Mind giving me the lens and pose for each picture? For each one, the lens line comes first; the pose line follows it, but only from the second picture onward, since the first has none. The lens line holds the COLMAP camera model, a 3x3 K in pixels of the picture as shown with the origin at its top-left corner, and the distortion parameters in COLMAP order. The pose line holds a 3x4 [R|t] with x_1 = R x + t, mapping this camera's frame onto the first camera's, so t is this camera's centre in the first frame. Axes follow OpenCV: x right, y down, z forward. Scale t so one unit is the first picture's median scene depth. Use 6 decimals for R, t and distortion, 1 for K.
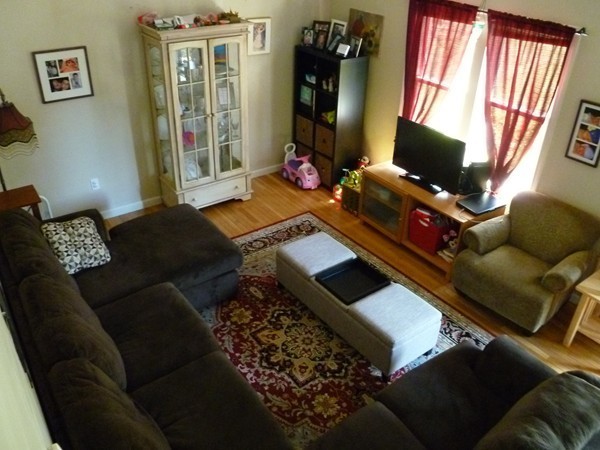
lens RADIAL K [[518.4, 0, 299.7], [0, 518.4, 215.6], [0, 0, 1]] dist [-0.038055, 0.009773]
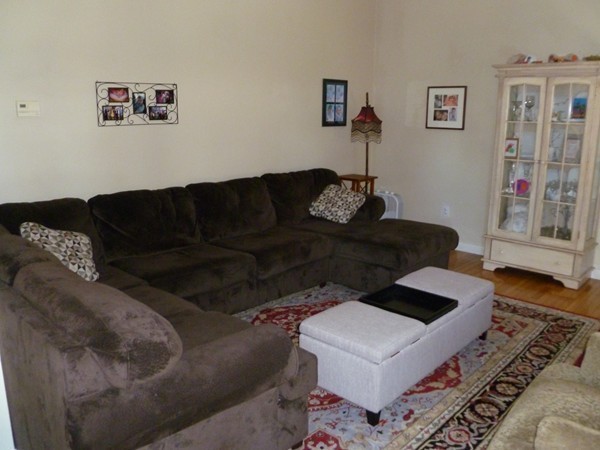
lens RADIAL K [[518.4, 0, 299.7], [0, 518.4, 215.6], [0, 0, 1]] dist [-0.038055, 0.009773]
pose [[0.182641, 0.176572, -0.967194, 0.694483], [-0.500376, 0.863502, 0.063153, 0.038921], [0.846325, 0.472427, 0.246063, 0.531098]]
